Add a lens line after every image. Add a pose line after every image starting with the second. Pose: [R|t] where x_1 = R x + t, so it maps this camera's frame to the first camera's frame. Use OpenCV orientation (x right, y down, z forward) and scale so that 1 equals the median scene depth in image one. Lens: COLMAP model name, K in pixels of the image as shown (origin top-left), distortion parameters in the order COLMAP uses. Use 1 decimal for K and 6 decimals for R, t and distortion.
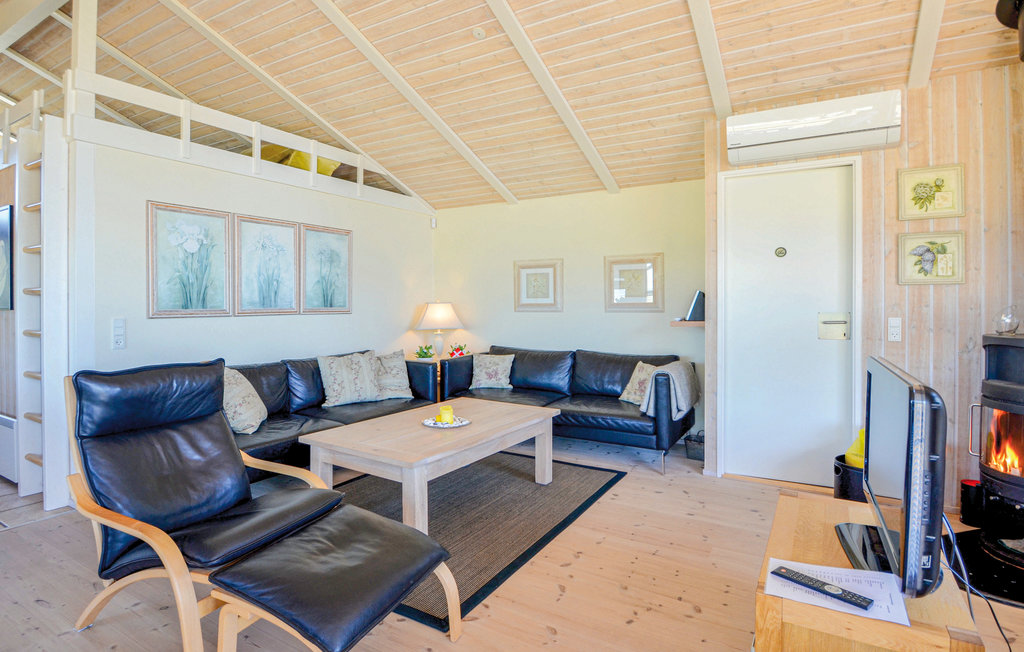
lens RADIAL K [[503.4, 0, 512.7], [0, 503.4, 306.5], [0, 0, 1]] dist [-0.018398, -0.000353]
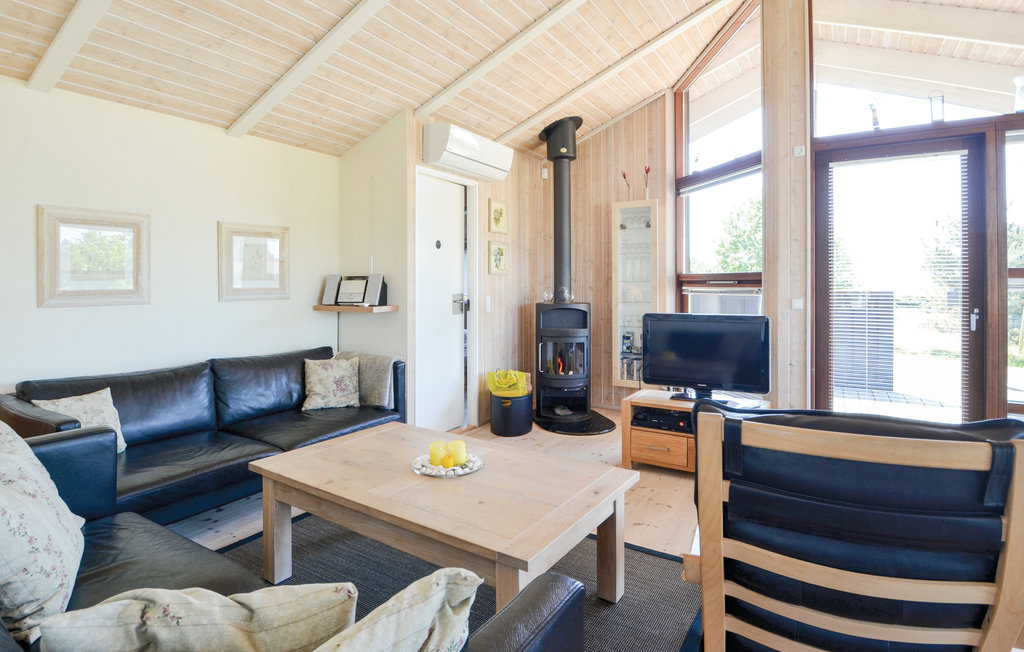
lens RADIAL K [[533.7, 0, 514.2], [0, 533.7, 287.3], [0, 0, 1]] dist [-0.003401, -0.002065]
pose [[0.042984, -0.003496, 0.999070, -0.747477], [0.012529, 0.999917, 0.002960, -0.007854], [-0.998997, 0.012390, 0.043024, 0.774198]]
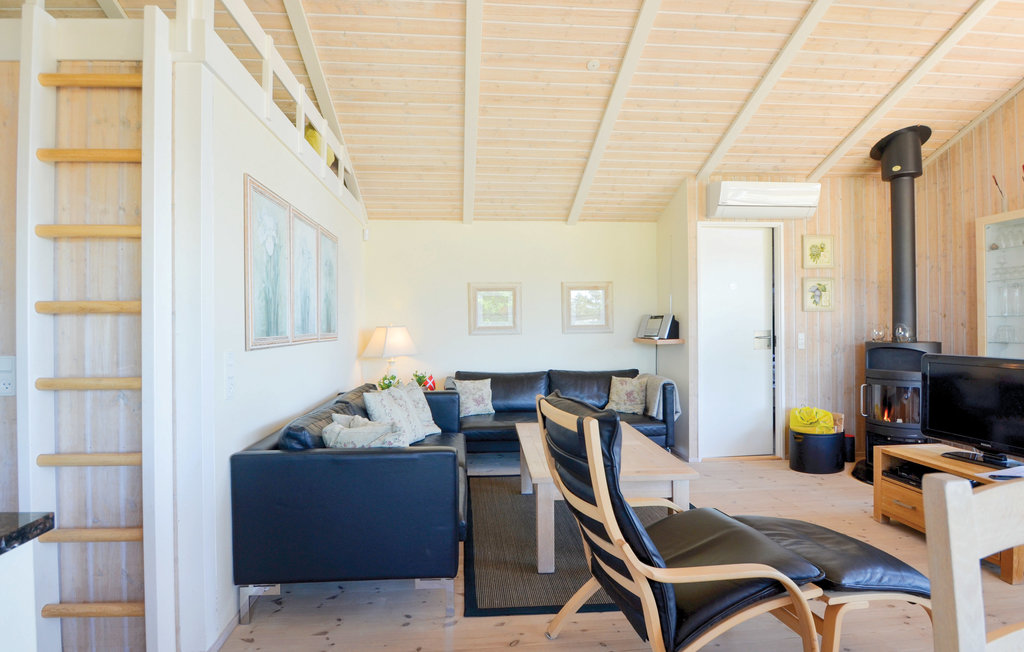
lens RADIAL K [[523.7, 0, 512.0], [0, 523.7, 326.0], [0, 0, 1]] dist [0.000722, -0.000161]
pose [[0.811375, -0.007158, 0.584482, -0.779481], [0.012593, 0.999907, -0.005236, -0.001561], [-0.584390, 0.011609, 0.811390, 0.208487]]
